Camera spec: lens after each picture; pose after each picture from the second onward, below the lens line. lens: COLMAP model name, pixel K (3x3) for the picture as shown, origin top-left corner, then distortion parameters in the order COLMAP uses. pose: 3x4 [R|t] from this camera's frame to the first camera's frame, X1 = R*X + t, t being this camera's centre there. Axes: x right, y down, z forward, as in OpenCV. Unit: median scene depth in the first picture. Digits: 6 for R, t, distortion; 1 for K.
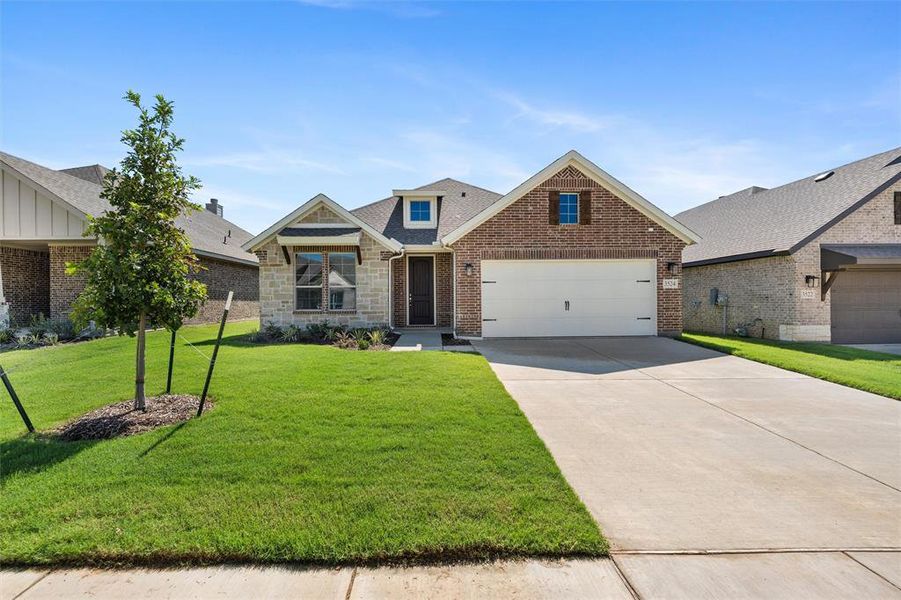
lens RADIAL K [[365.1, 0, 443.5], [0, 365.1, 300.7], [0, 0, 1]] dist [-0.003635, 0.000048]
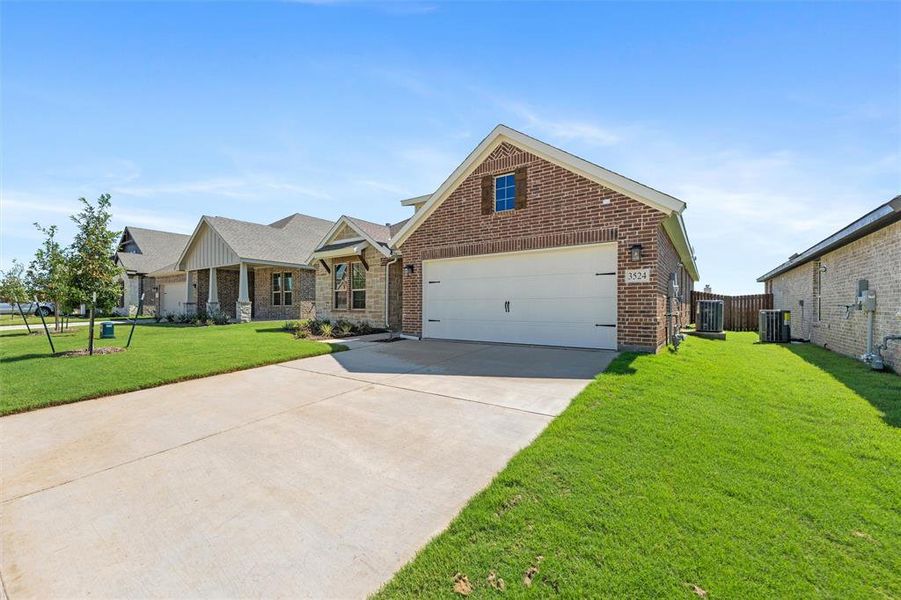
lens RADIAL K [[365.1, 0, 444.5], [0, 365.1, 304.8], [0, 0, 1]] dist [-0.003635, 0.000048]
pose [[0.795291, 0.004617, -0.606210, 0.746438], [-0.001772, 0.999984, 0.005291, 0.004863], [0.606225, -0.003134, 0.795287, 0.234293]]
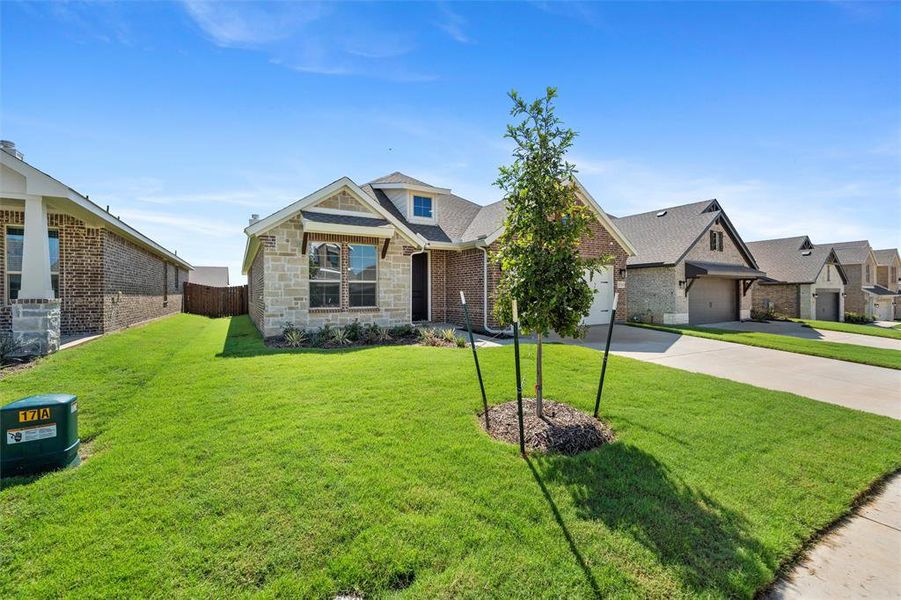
lens RADIAL K [[365.1, 0, 447.3], [0, 365.1, 295.9], [0, 0, 1]] dist [-0.003635, 0.000048]
pose [[0.885977, 0.001263, 0.463728, -0.564643], [-0.002491, 0.999995, 0.002035, -0.006324], [-0.463723, -0.002959, 0.885975, 0.105871]]
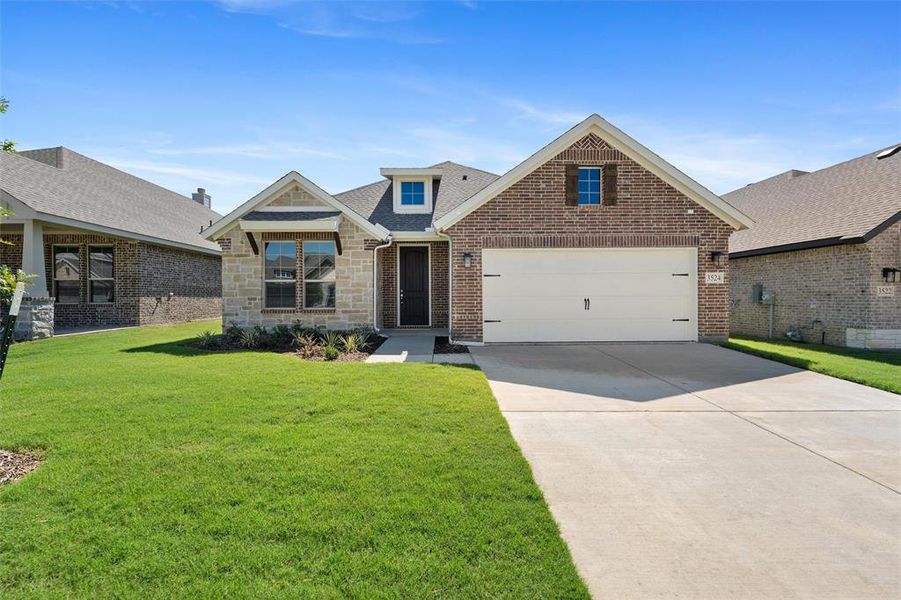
lens RADIAL K [[365.1, 0, 442.7], [0, 365.1, 298.1], [0, 0, 1]] dist [-0.003635, 0.000048]
pose [[0.999805, 0.002644, -0.019582, 0.029413], [-0.002592, 0.999993, 0.002686, -0.001694], [0.019589, -0.002635, 0.999805, 0.171127]]
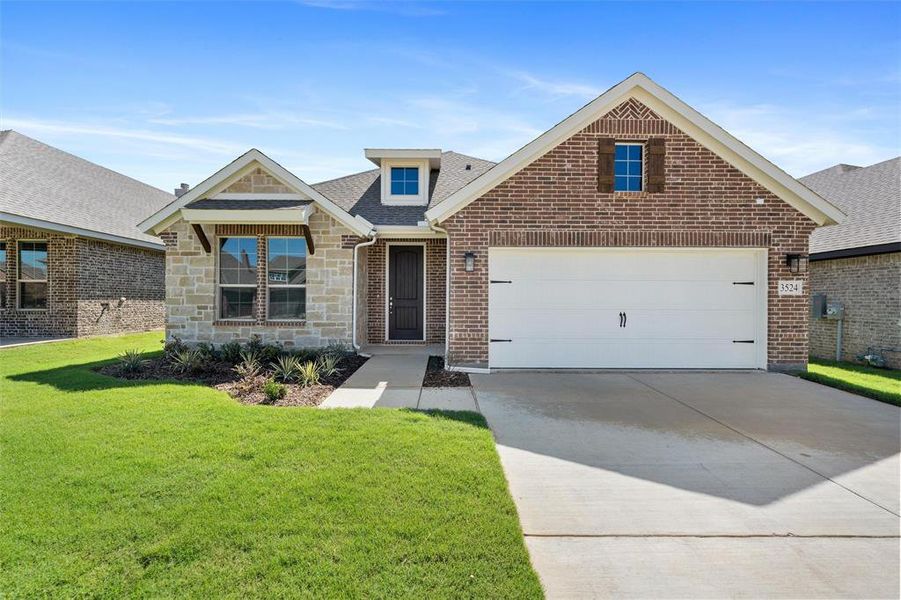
lens RADIAL K [[365.1, 0, 442.6], [0, 365.1, 302.7], [0, 0, 1]] dist [-0.003635, 0.000048]
pose [[0.999524, 0.013277, -0.027855, 0.040295], [-0.013180, 0.999906, 0.003668, -0.015032], [0.027901, -0.003299, 0.999605, 0.353898]]
